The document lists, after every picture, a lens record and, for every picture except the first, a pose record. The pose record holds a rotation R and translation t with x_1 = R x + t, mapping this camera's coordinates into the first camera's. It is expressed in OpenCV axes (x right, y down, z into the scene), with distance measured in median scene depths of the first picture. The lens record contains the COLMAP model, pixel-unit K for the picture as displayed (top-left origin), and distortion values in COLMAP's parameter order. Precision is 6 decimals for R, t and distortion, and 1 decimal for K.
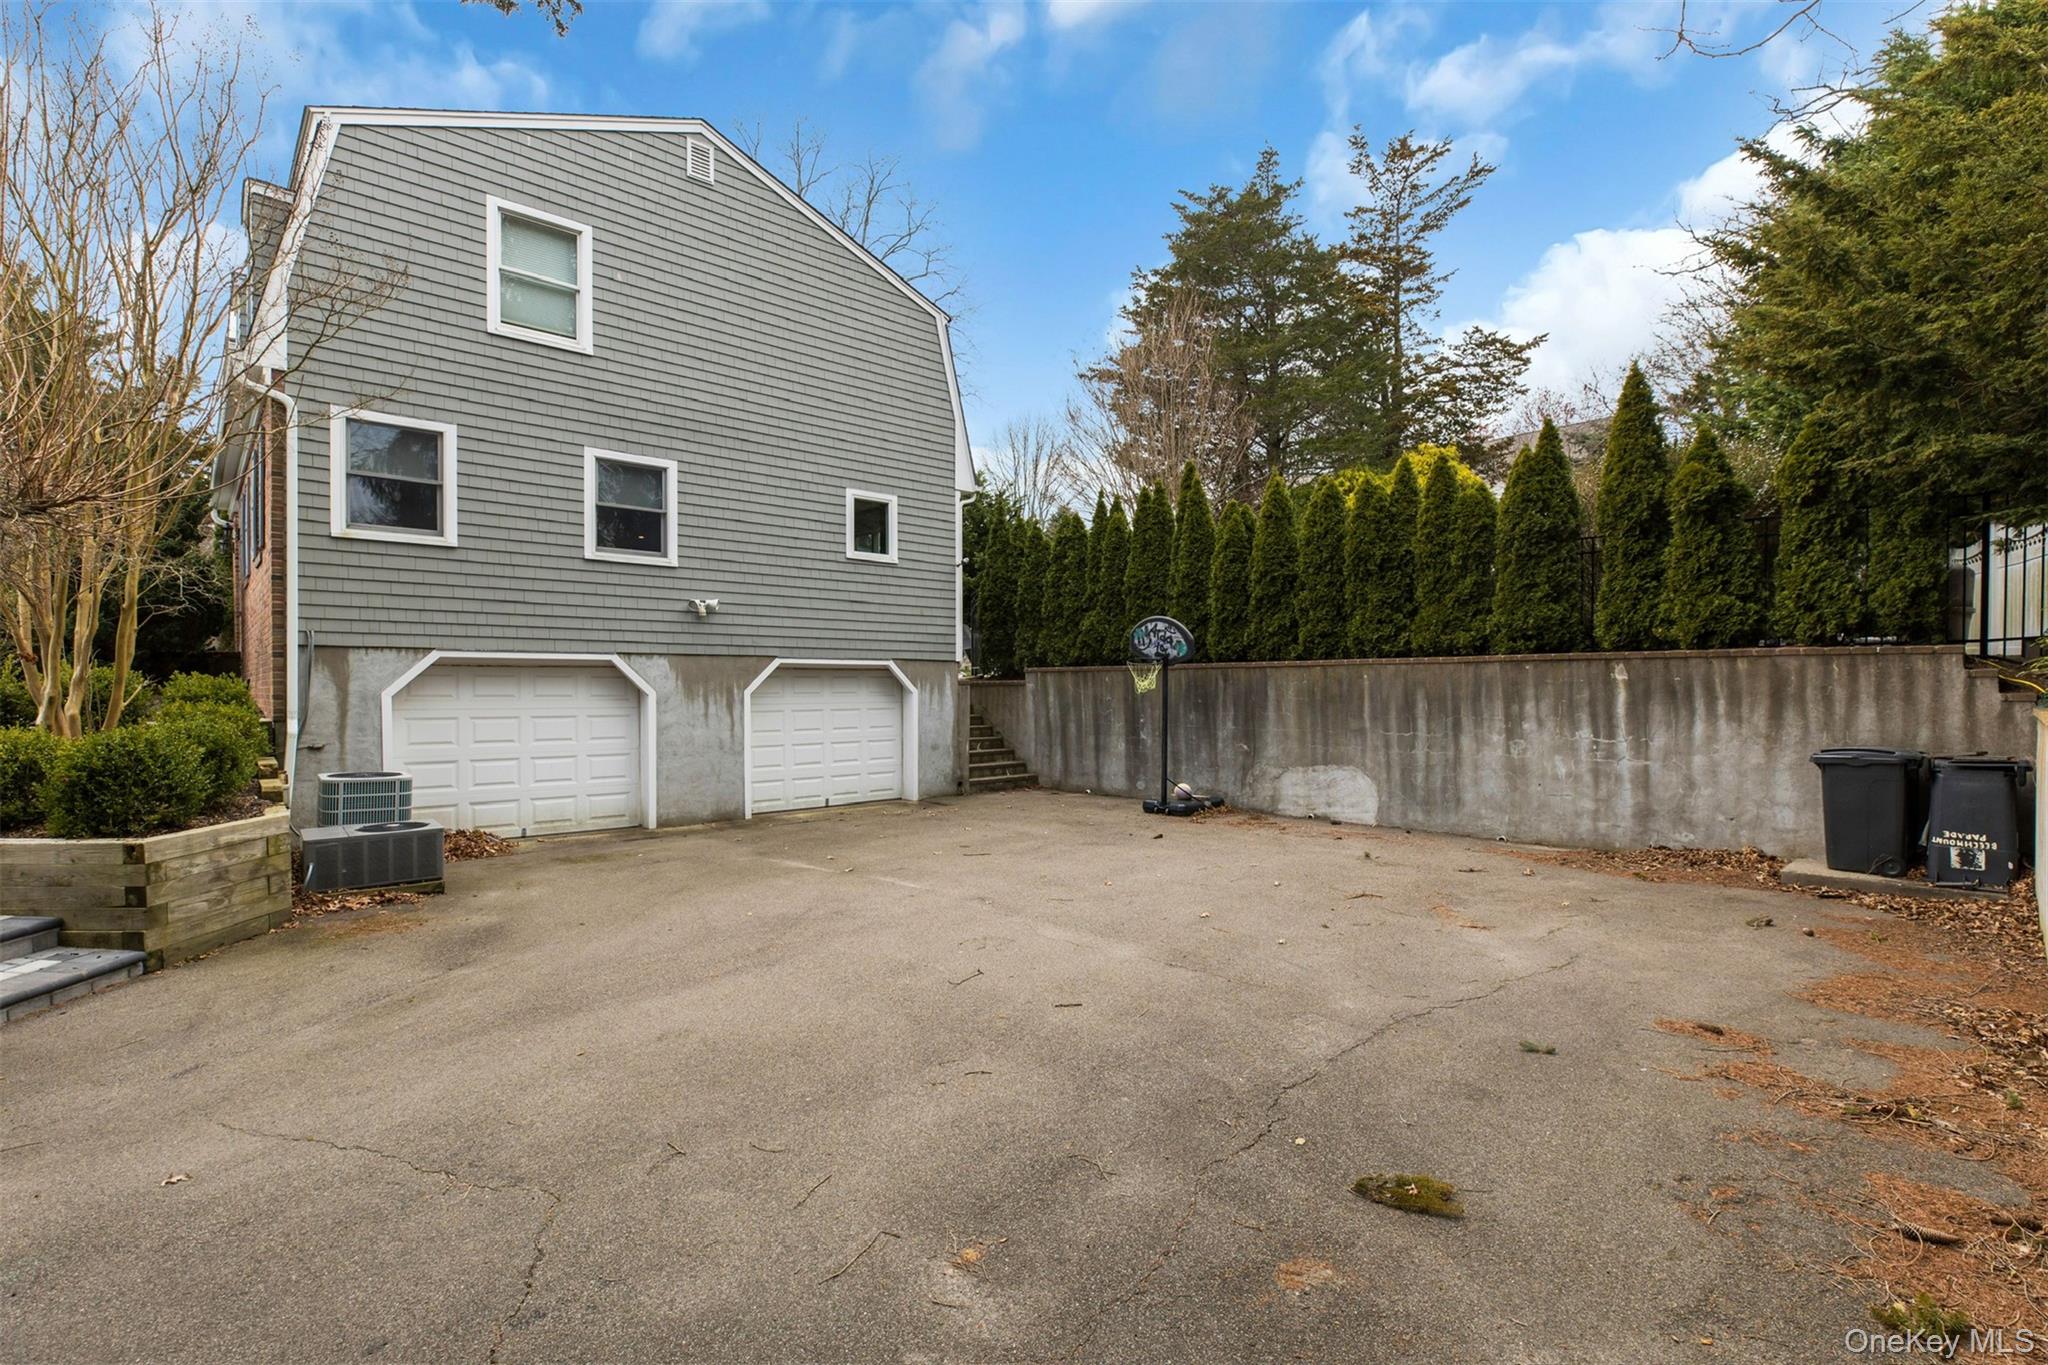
lens RADIAL K [[918.2, 0, 1022.9], [0, 918.2, 674.1], [0, 0, 1]] dist [0.001541, -0.000179]
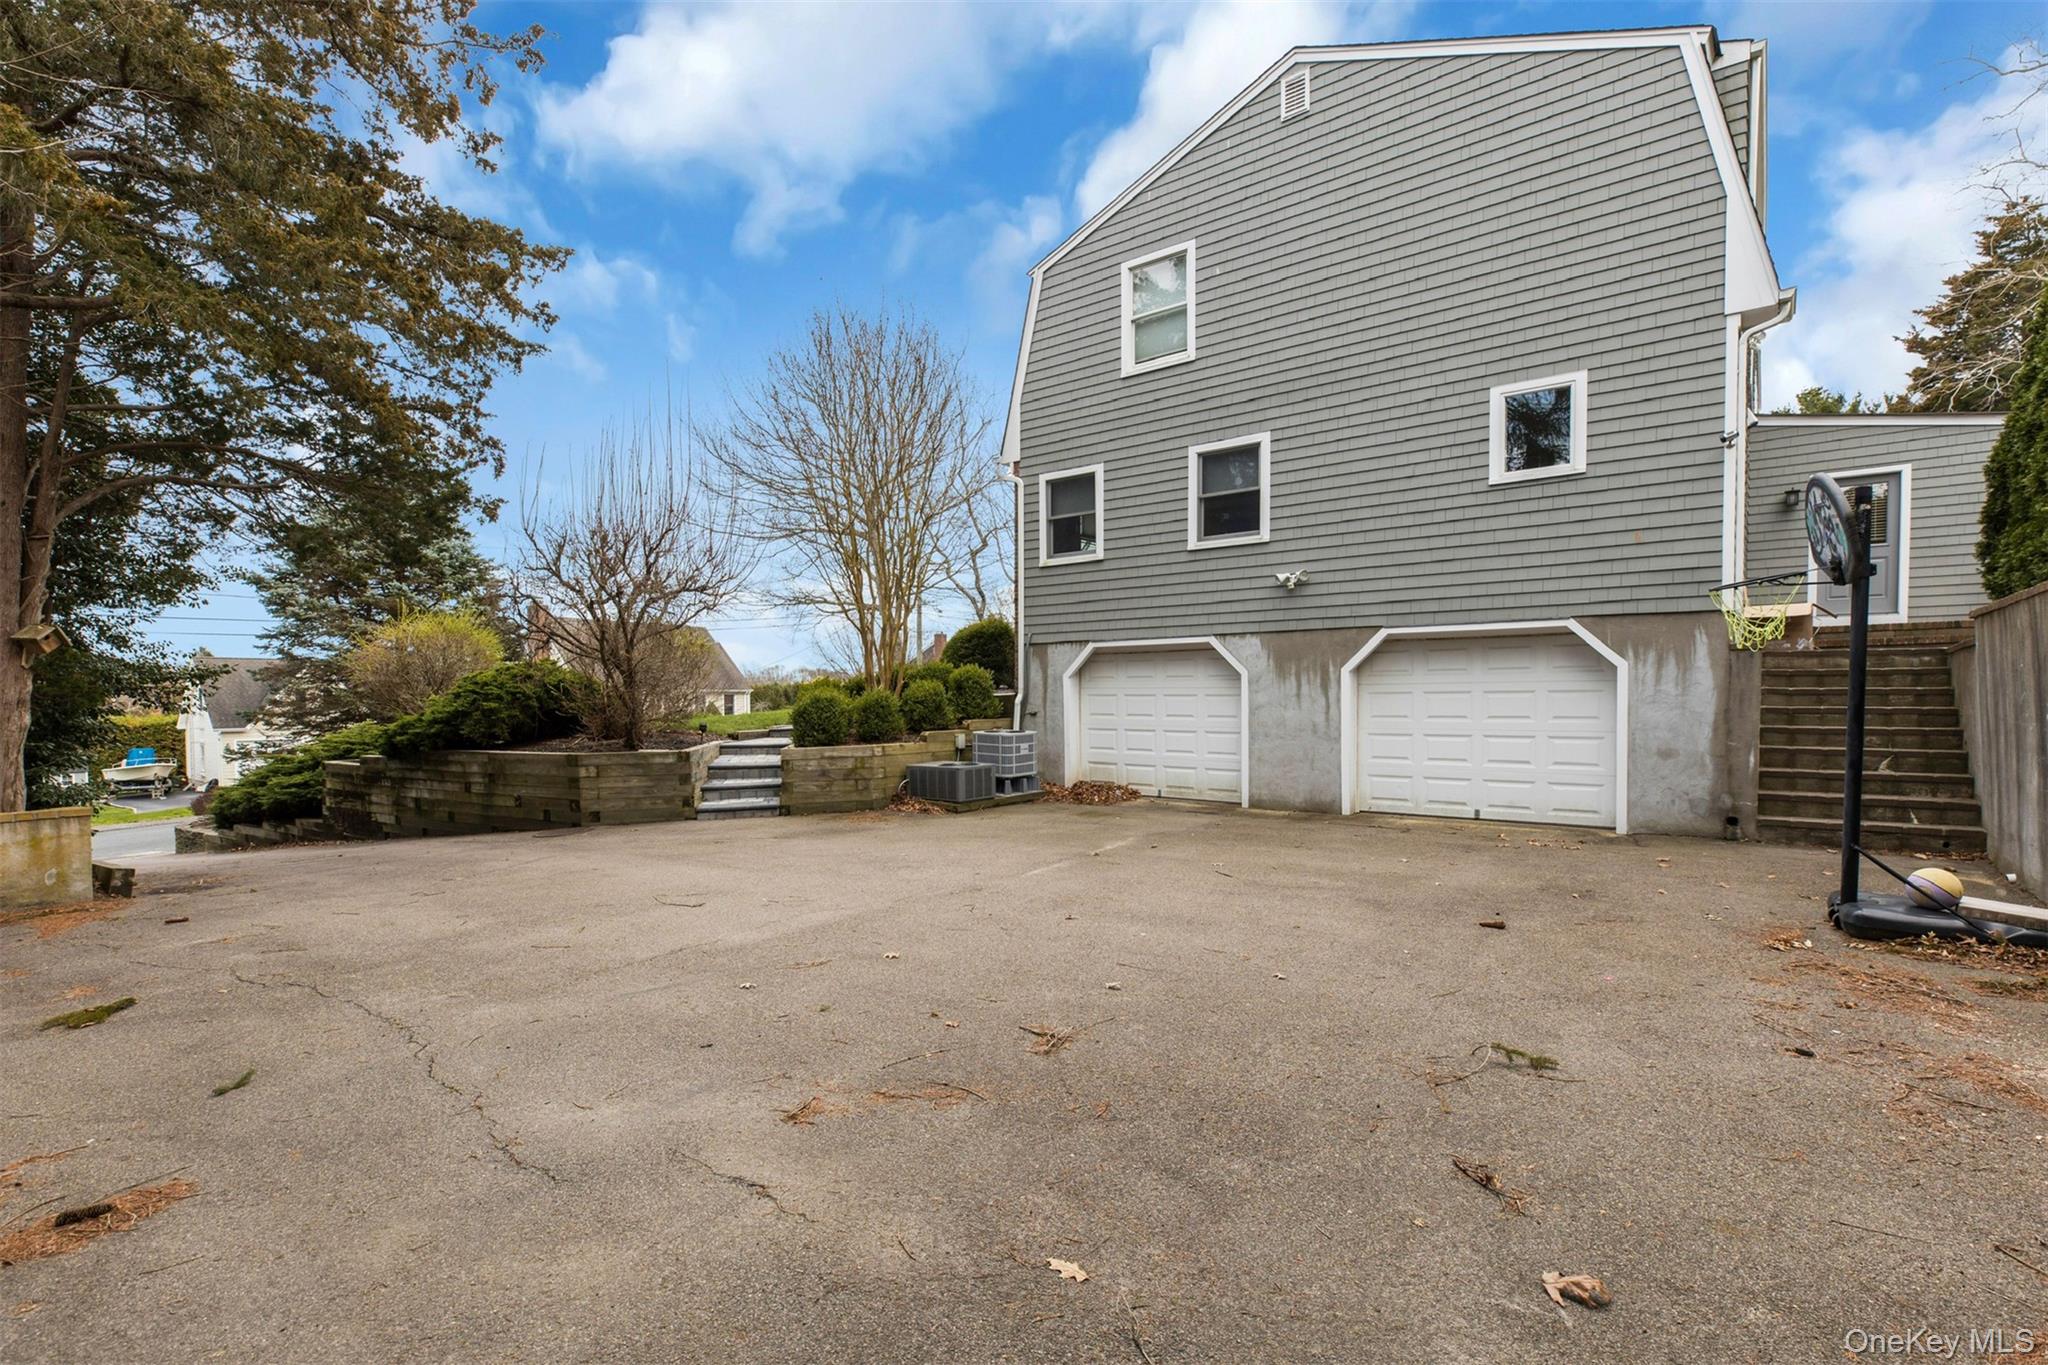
lens RADIAL K [[929.6, 0, 1022.6], [0, 929.6, 700.9], [0, 0, 1]] dist [0.004072, 0.000015]
pose [[0.184760, 0.008390, -0.982748, 0.539871], [0.022011, 0.999677, 0.012673, 0.032627], [0.982537, -0.023973, 0.184516, 0.562917]]
